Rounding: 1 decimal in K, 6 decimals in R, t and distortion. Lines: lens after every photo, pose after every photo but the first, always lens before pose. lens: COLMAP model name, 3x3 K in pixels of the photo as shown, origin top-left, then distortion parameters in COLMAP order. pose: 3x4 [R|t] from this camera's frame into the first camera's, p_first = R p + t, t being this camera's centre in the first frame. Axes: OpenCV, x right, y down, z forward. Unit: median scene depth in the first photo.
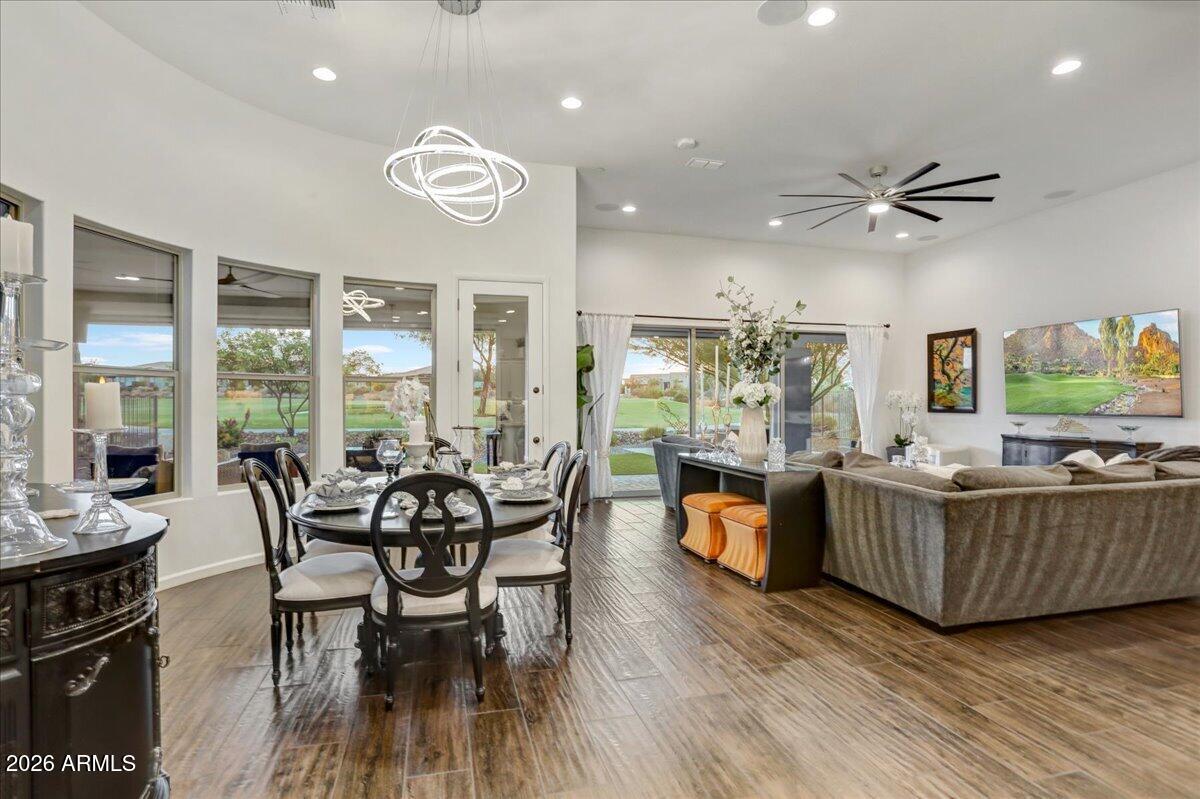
lens RADIAL K [[597.8, 0, 600.0], [0, 597.8, 399.5], [0, 0, 1]] dist [-0.003156, -0.001138]
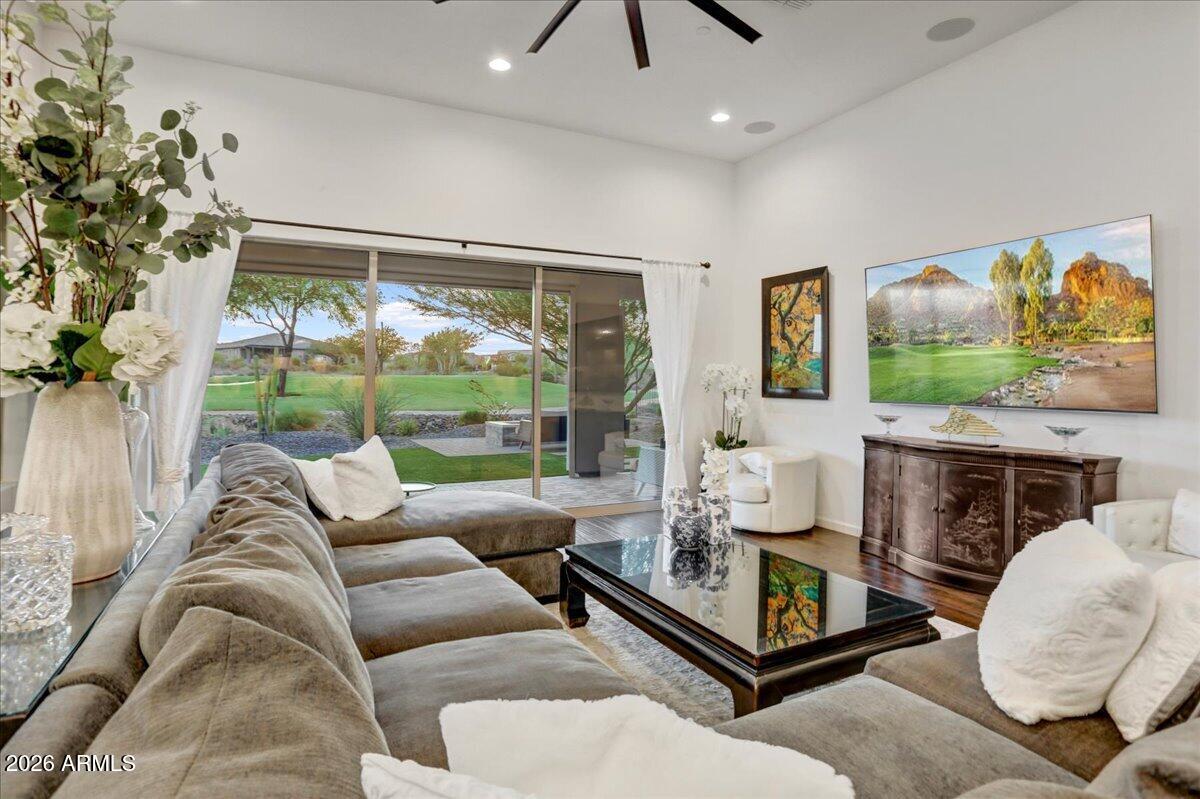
lens RADIAL K [[622.7, 0, 582.3], [0, 622.7, 374.0], [0, 0, 1]] dist [-0.035817, 0.000569]
pose [[0.986708, 0.008033, 0.162307, 0.254019], [-0.007481, 0.999964, -0.004011, 0.000061], [-0.162333, 0.002743, 0.986732, 0.374940]]
